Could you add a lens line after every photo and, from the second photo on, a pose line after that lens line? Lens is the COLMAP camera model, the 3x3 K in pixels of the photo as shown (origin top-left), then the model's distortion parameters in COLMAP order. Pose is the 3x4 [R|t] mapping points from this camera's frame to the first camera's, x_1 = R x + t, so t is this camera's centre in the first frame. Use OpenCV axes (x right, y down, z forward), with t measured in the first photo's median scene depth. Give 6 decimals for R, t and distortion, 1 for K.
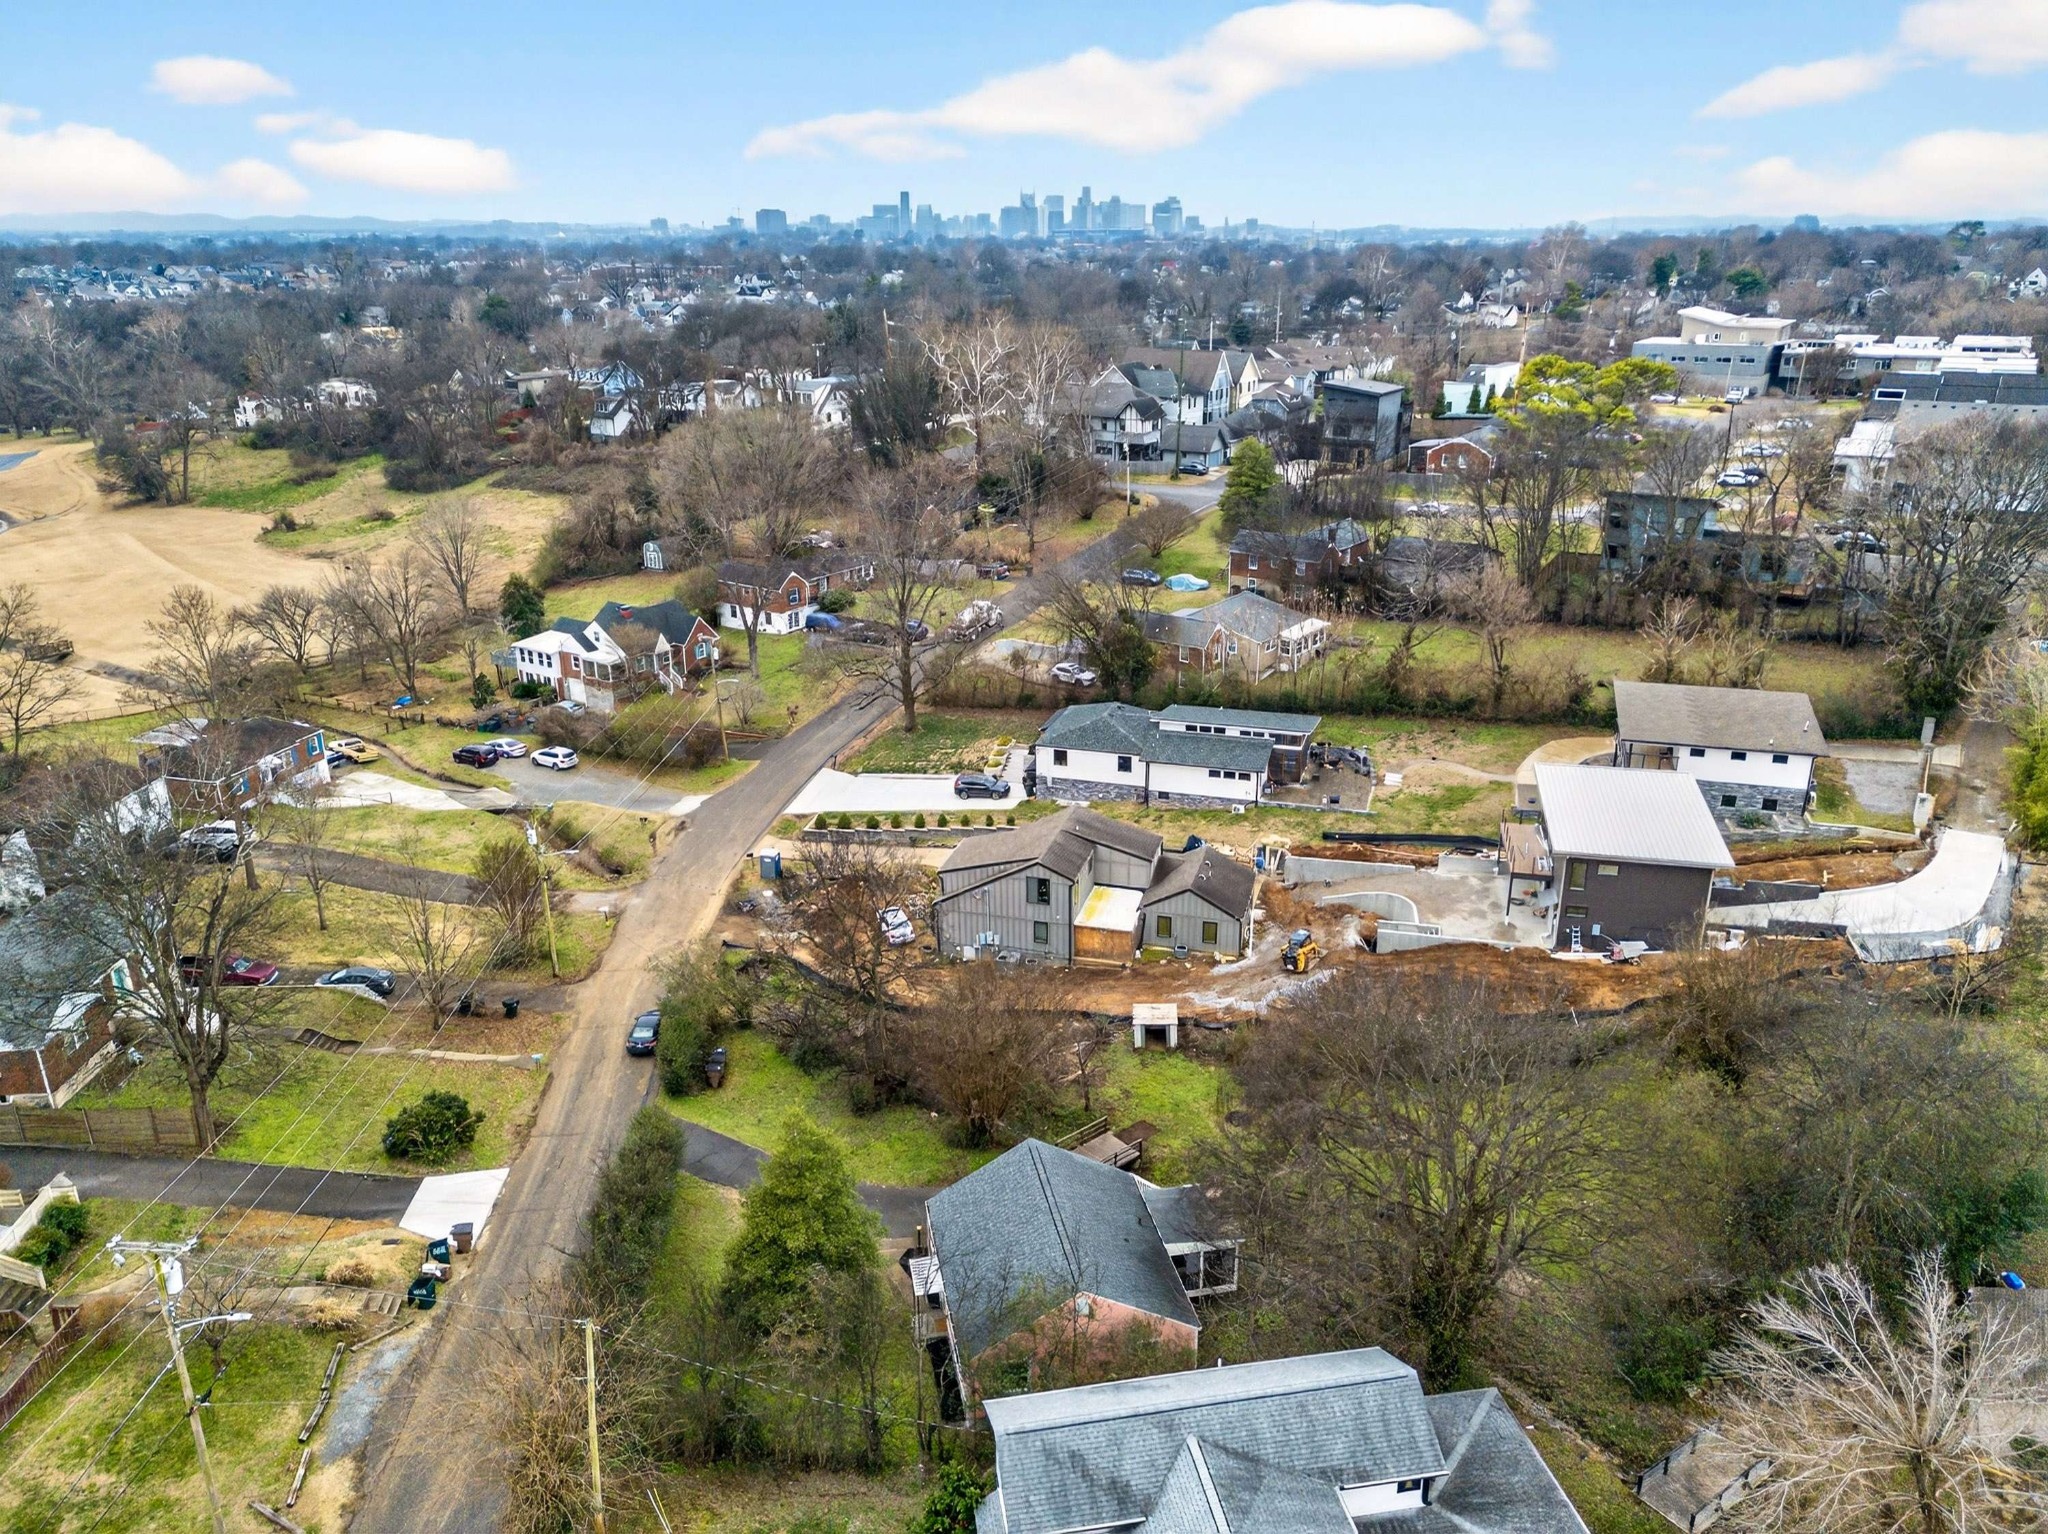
lens RADIAL K [[1421.5, 0, 1024.0], [0, 1421.5, 767.0], [0, 0, 1]] dist [0.040774, -0.001491]
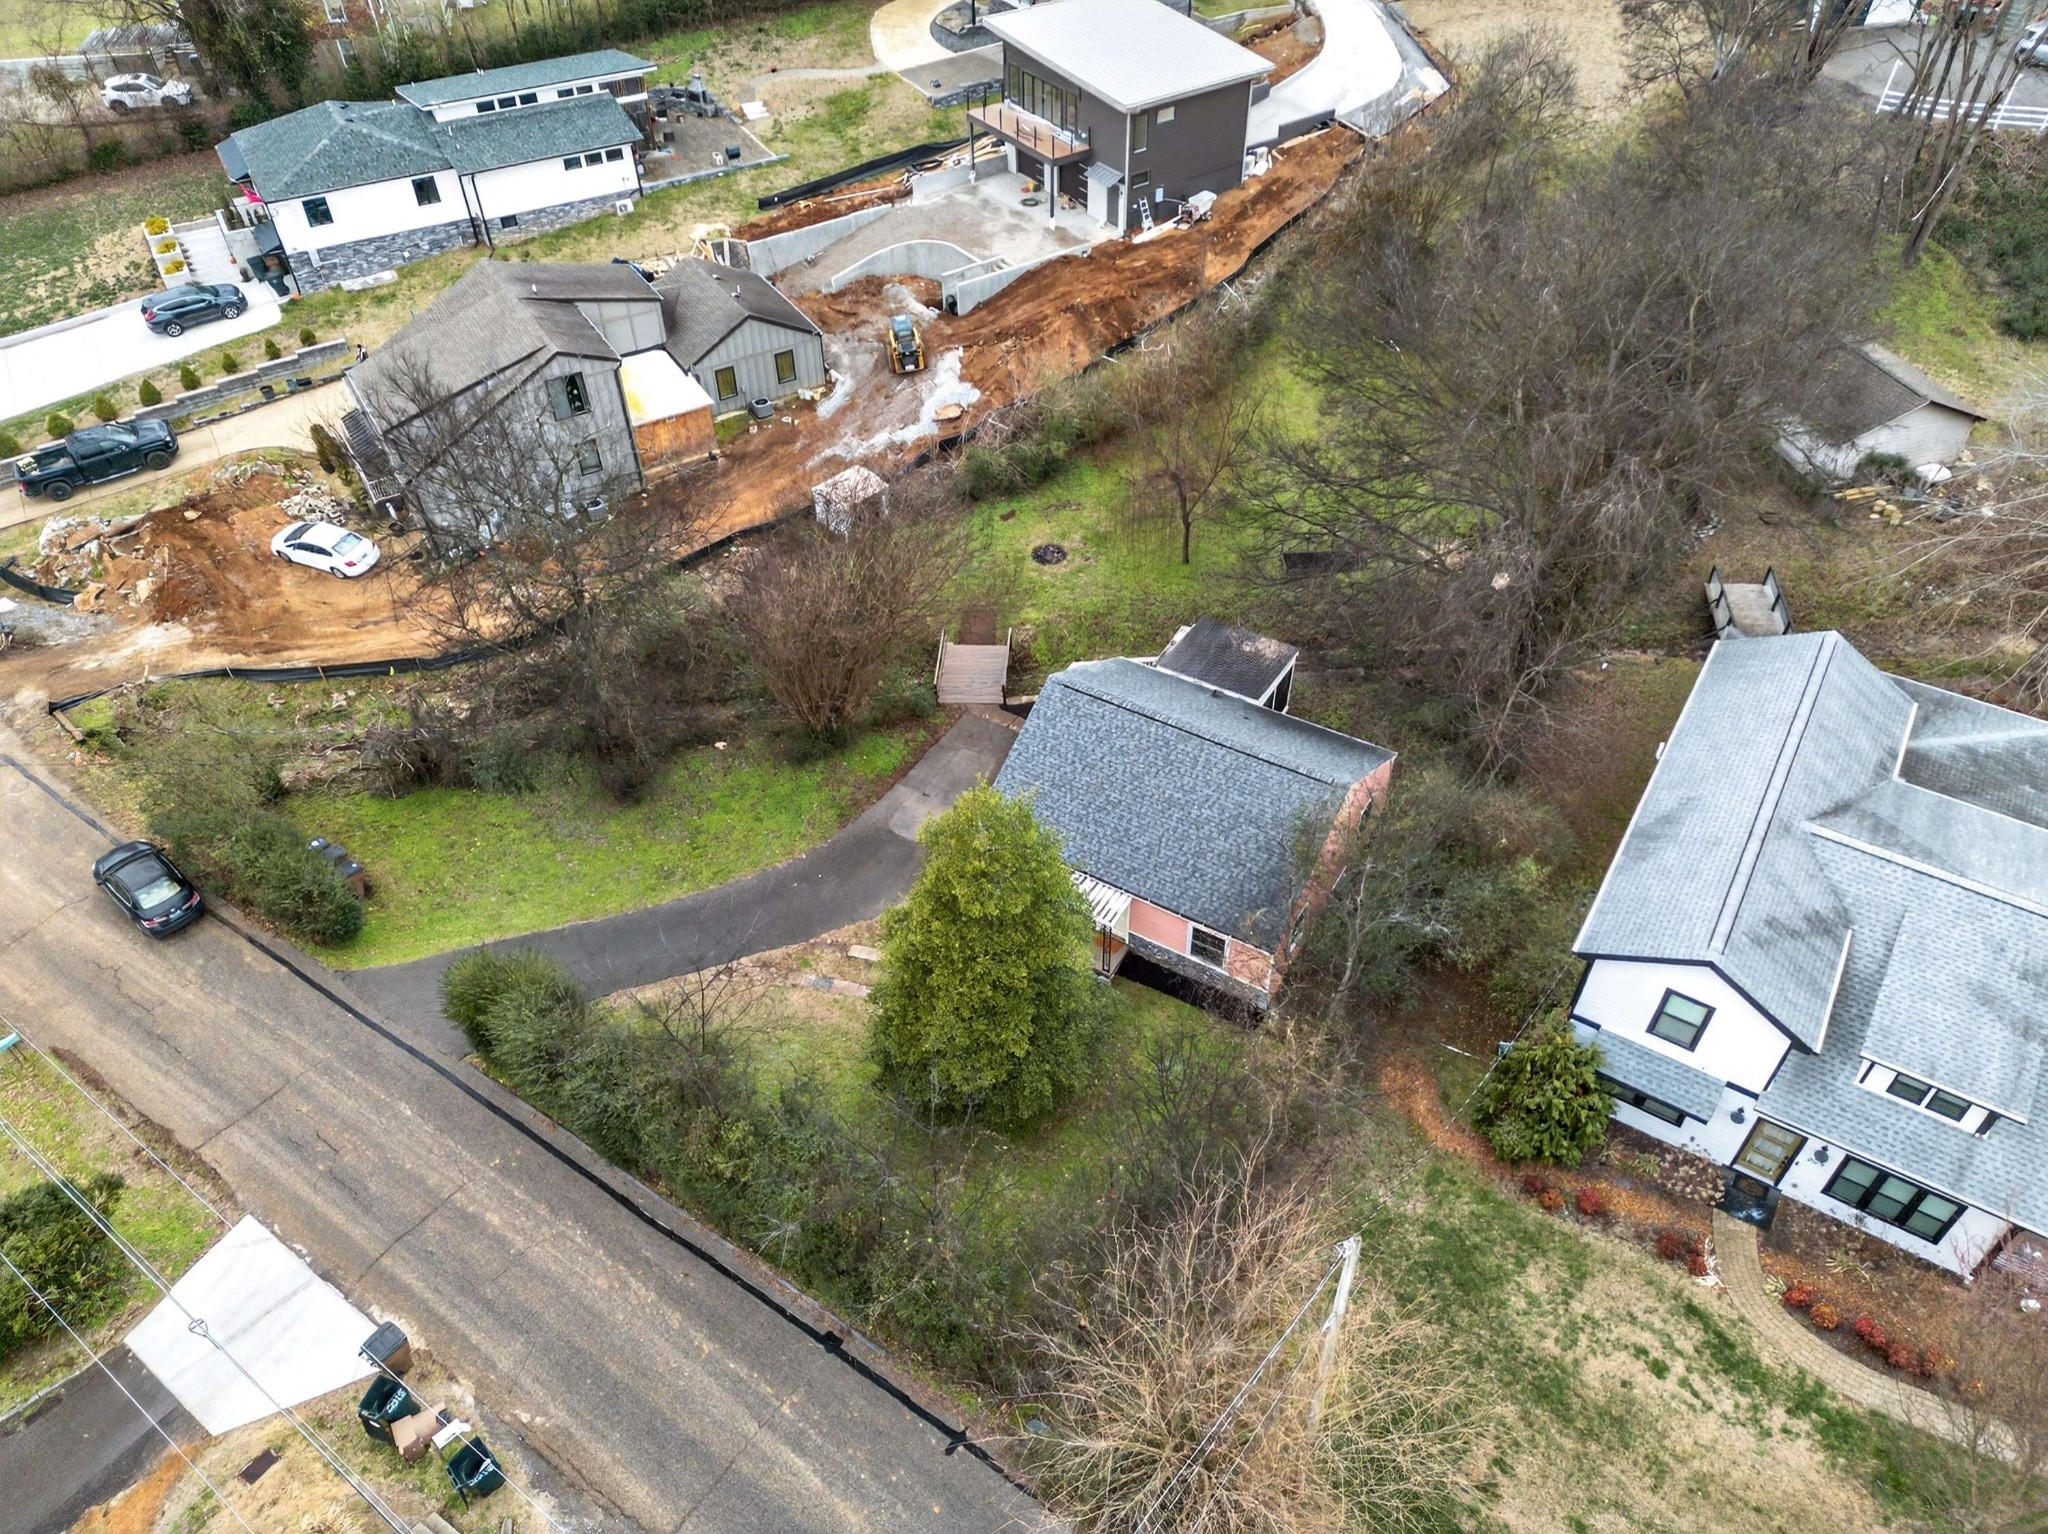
lens RADIAL K [[1421.5, 0, 1024.0], [0, 1421.5, 767.0], [0, 0, 1]] dist [0.040774, -0.001491]
pose [[0.665210, -0.510184, 0.545167, -0.258996], [0.260208, 0.842776, 0.471191, -0.020865], [-0.699848, -0.171584, 0.693377, 0.332940]]
